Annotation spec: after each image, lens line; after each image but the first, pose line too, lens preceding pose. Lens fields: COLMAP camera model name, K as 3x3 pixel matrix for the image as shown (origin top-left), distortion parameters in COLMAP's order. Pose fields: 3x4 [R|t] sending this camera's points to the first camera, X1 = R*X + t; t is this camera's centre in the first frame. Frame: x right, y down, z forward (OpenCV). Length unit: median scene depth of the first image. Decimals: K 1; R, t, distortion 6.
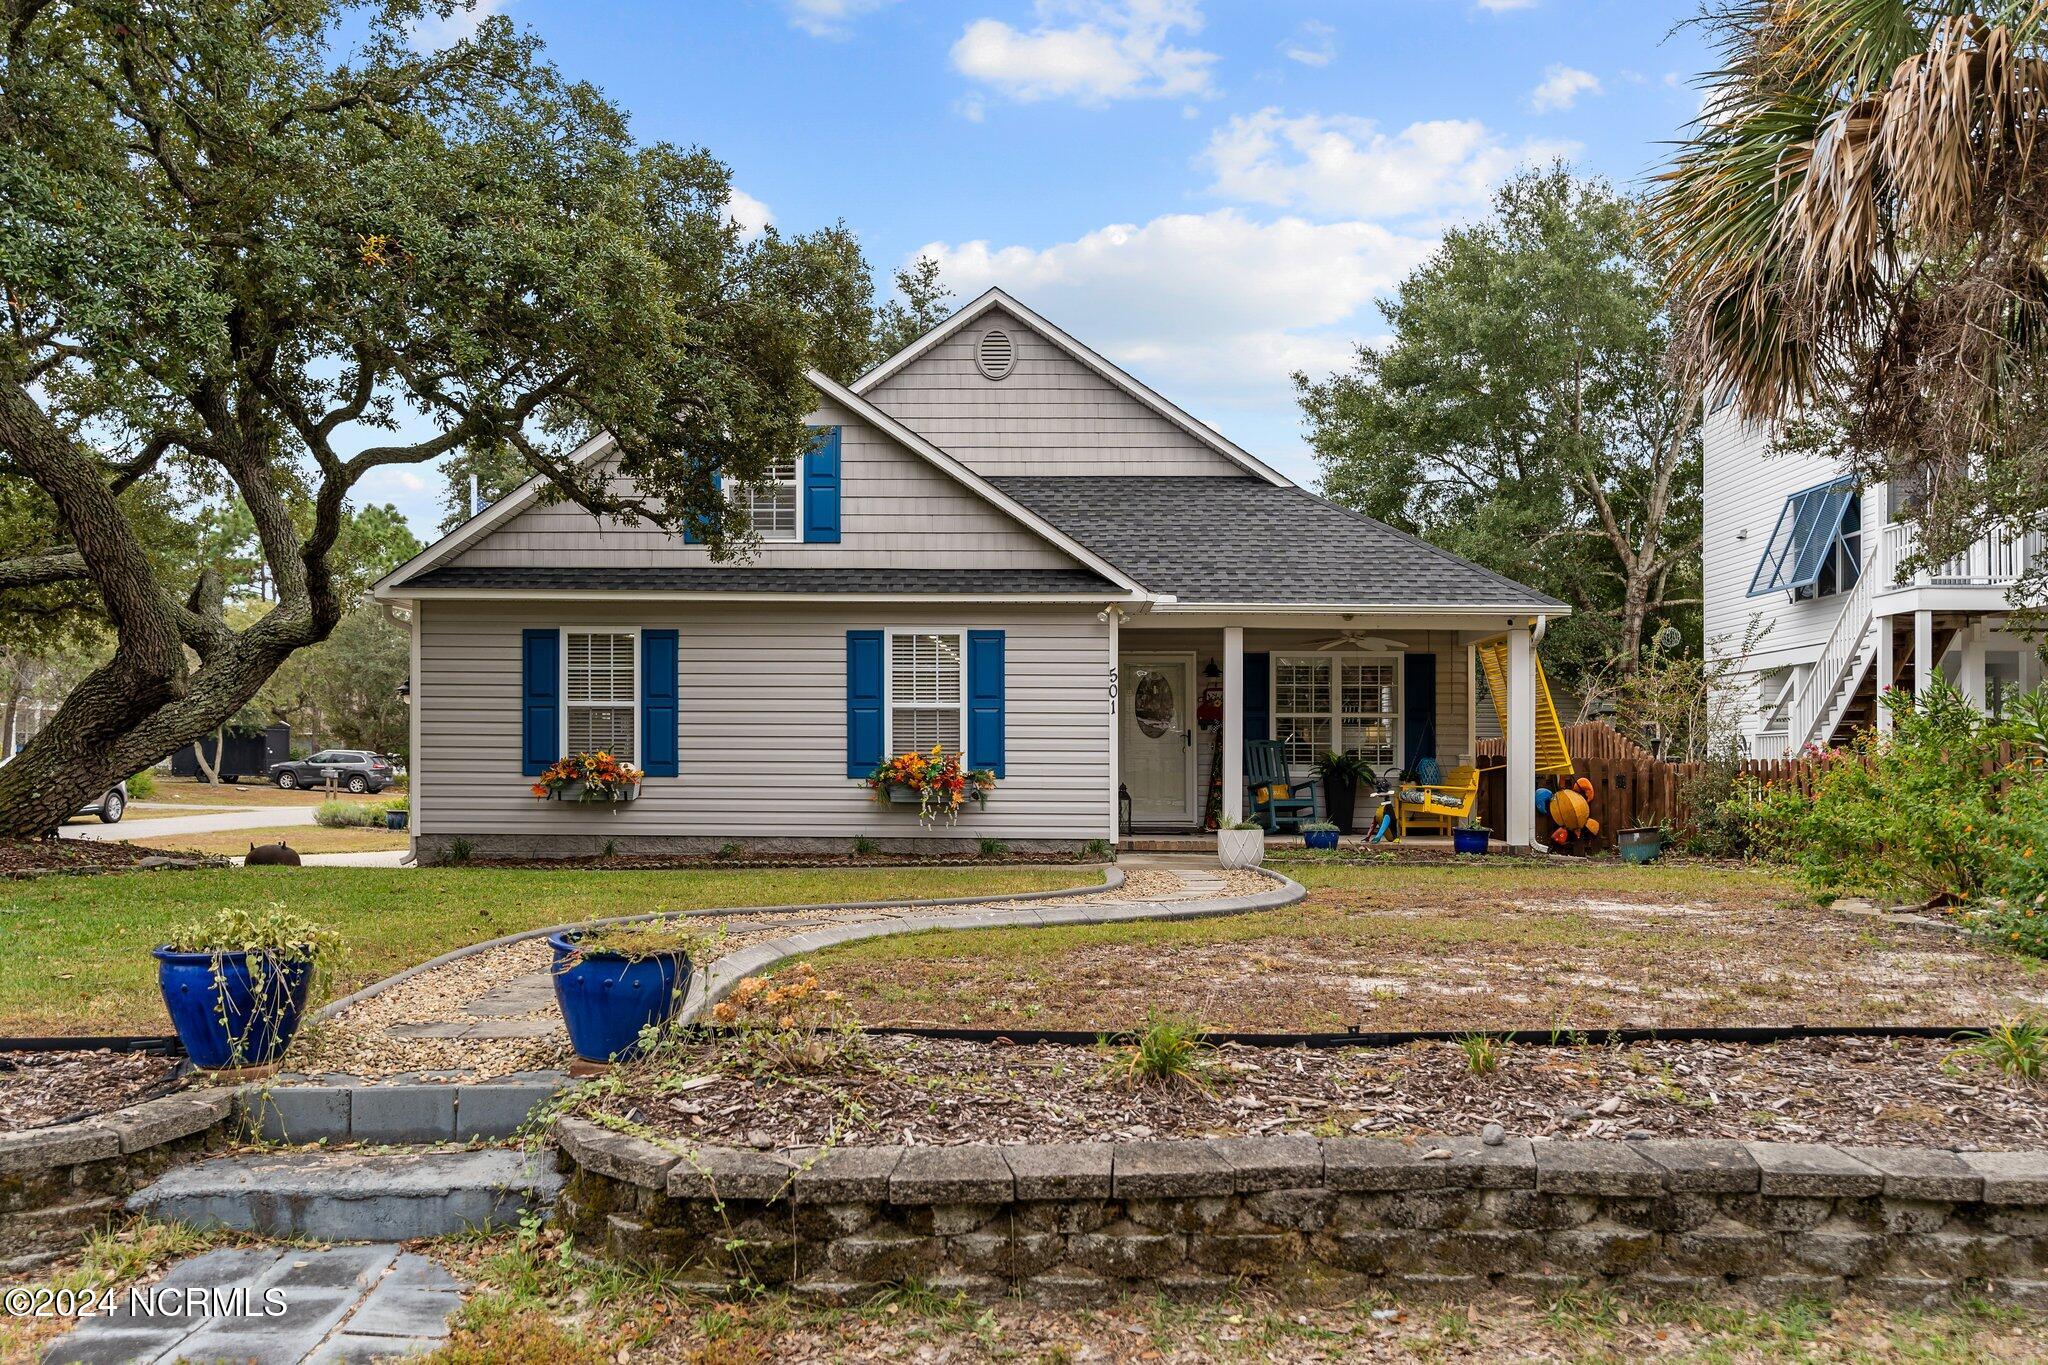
lens RADIAL K [[1650.5, 0, 1017.3], [0, 1650.5, 787.6], [0, 0, 1]] dist [0.017154, -0.009493]
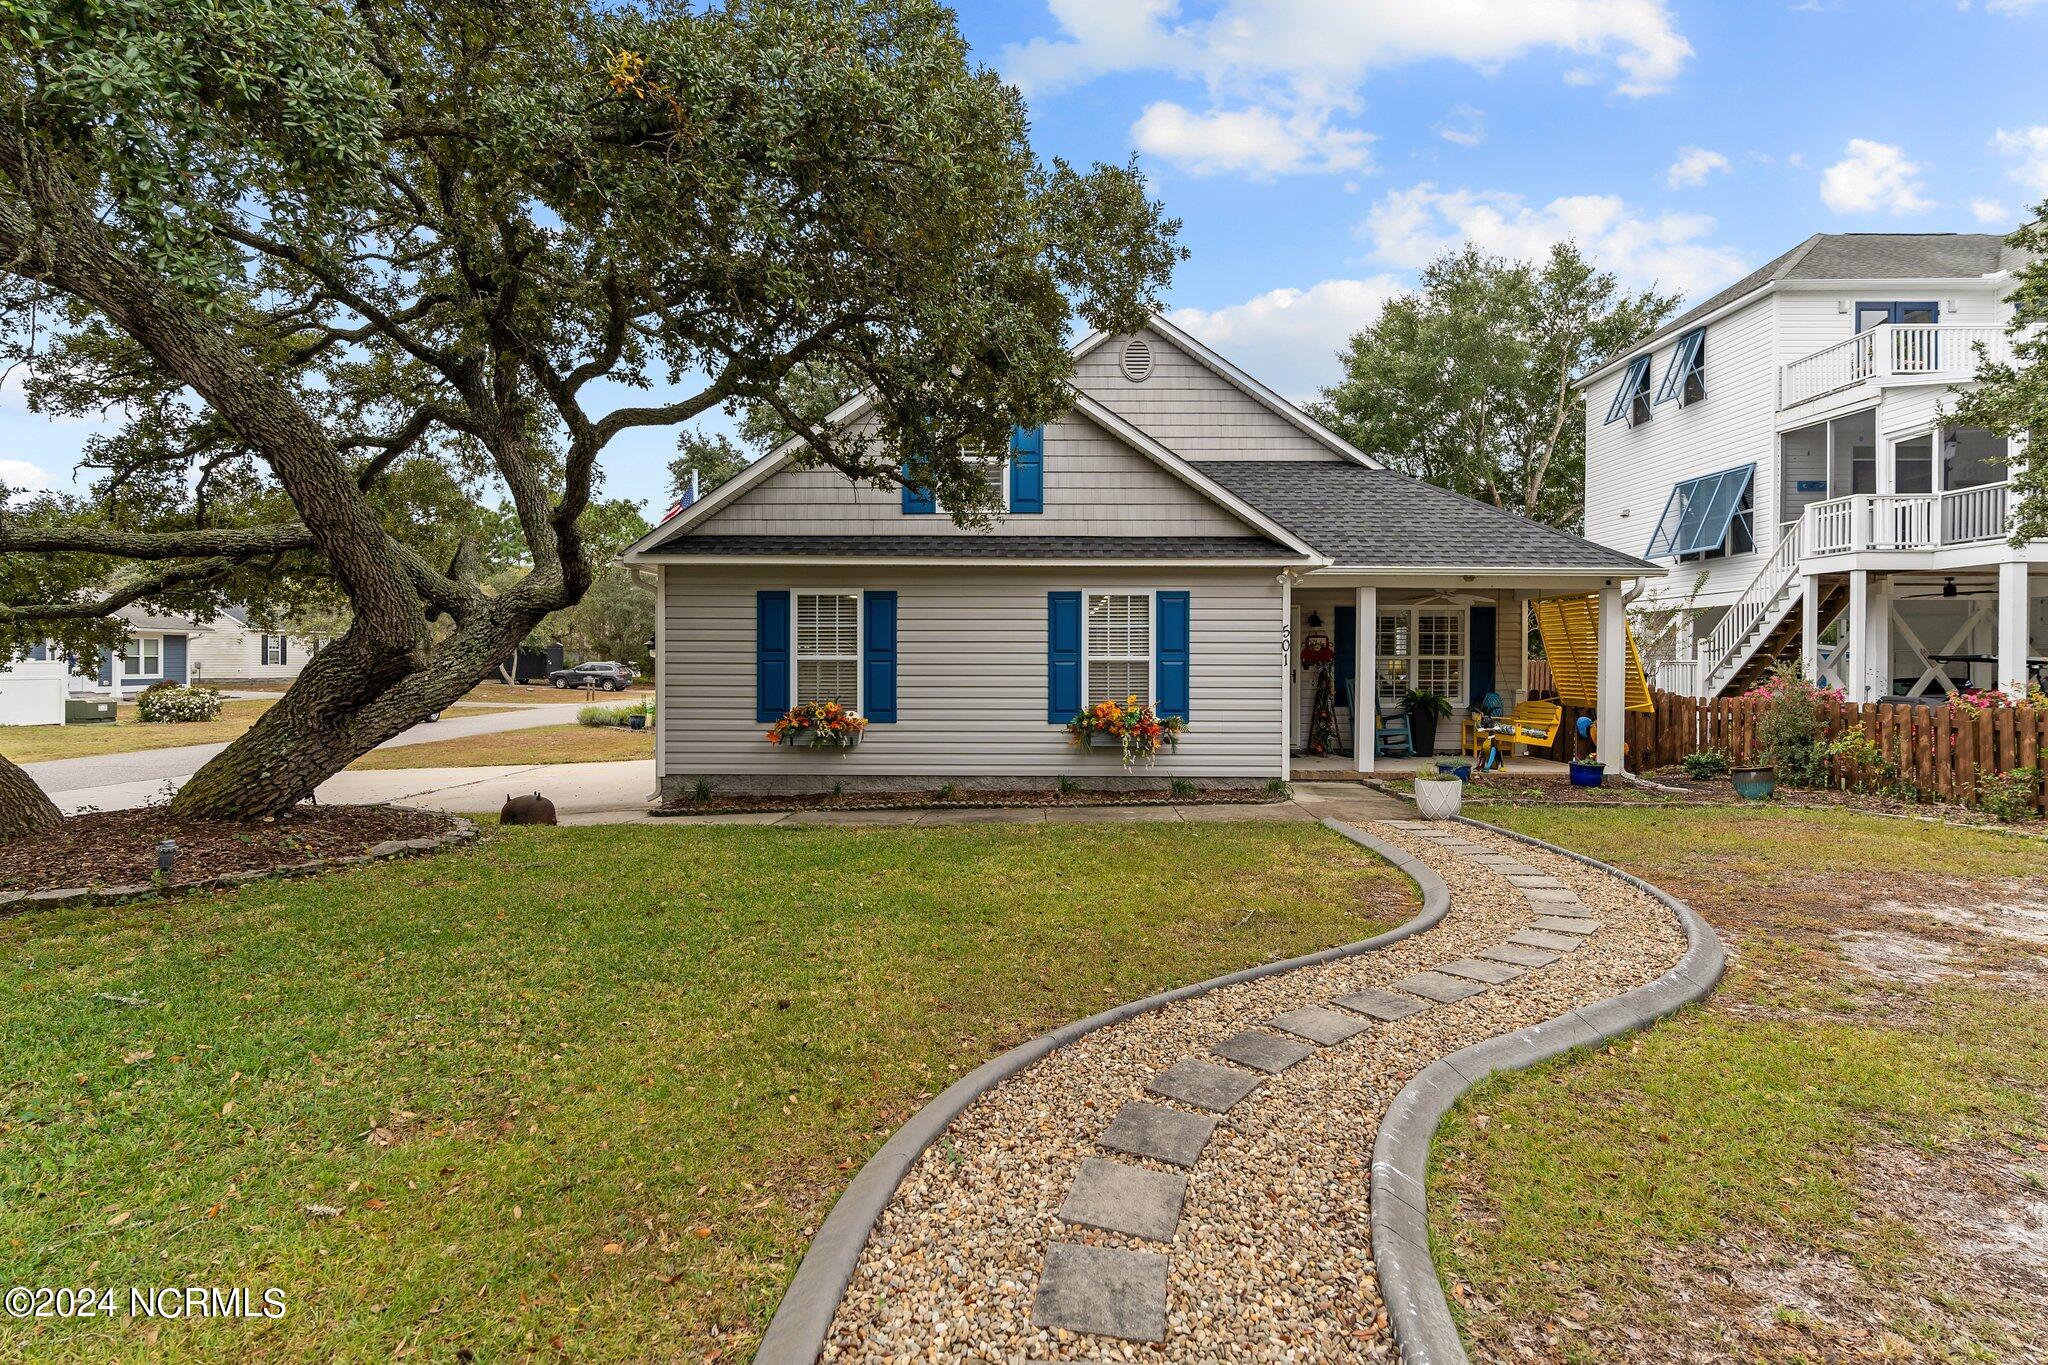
lens RADIAL K [[993.9, 0, 1026.4], [0, 993.9, 675.7], [0, 0, 1]] dist [0.006584, 0.000956]
pose [[0.999828, -0.003428, 0.018246, -0.130642], [0.003394, 0.999992, 0.001866, -0.039573], [-0.018252, -0.001804, 0.999832, 0.327707]]
